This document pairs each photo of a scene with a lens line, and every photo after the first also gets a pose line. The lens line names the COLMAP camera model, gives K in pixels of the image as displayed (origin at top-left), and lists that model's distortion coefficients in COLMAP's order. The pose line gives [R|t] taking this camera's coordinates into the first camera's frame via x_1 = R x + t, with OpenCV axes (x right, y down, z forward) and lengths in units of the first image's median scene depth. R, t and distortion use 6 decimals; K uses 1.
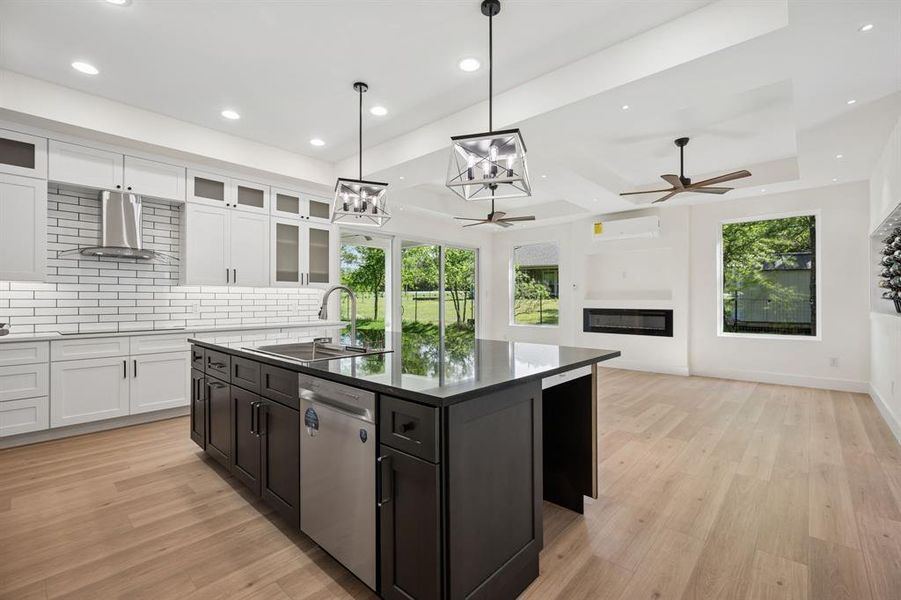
lens RADIAL K [[403.0, 0, 460.8], [0, 403.0, 299.1], [0, 0, 1]] dist [-0.004262, 0.001075]
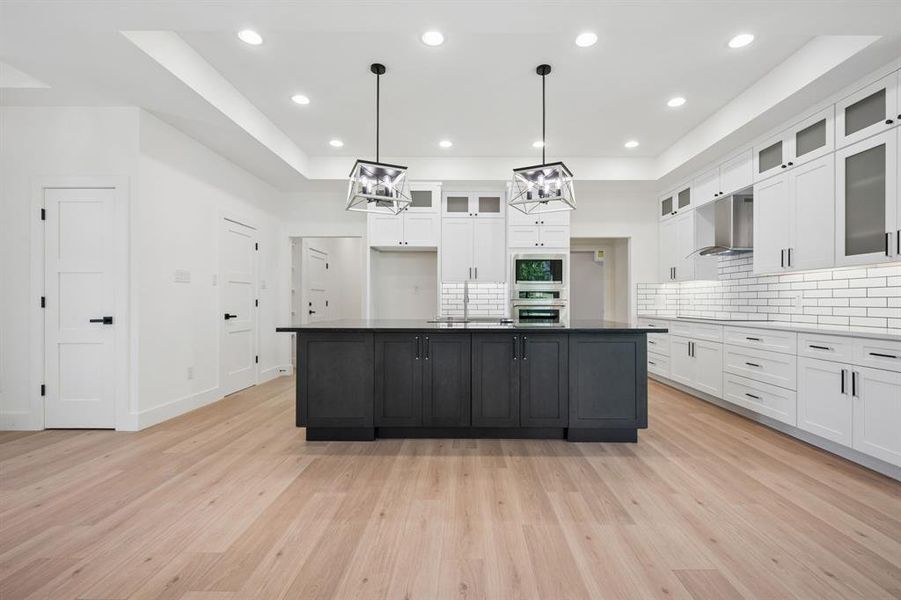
lens RADIAL K [[403.0, 0, 443.6], [0, 403.0, 299.0], [0, 0, 1]] dist [-0.004262, 0.001075]
pose [[-0.795636, -0.004048, -0.605762, 0.435423], [0.000778, 0.999970, -0.007704, 0.026749], [0.605775, -0.006600, -0.795609, 1.305239]]
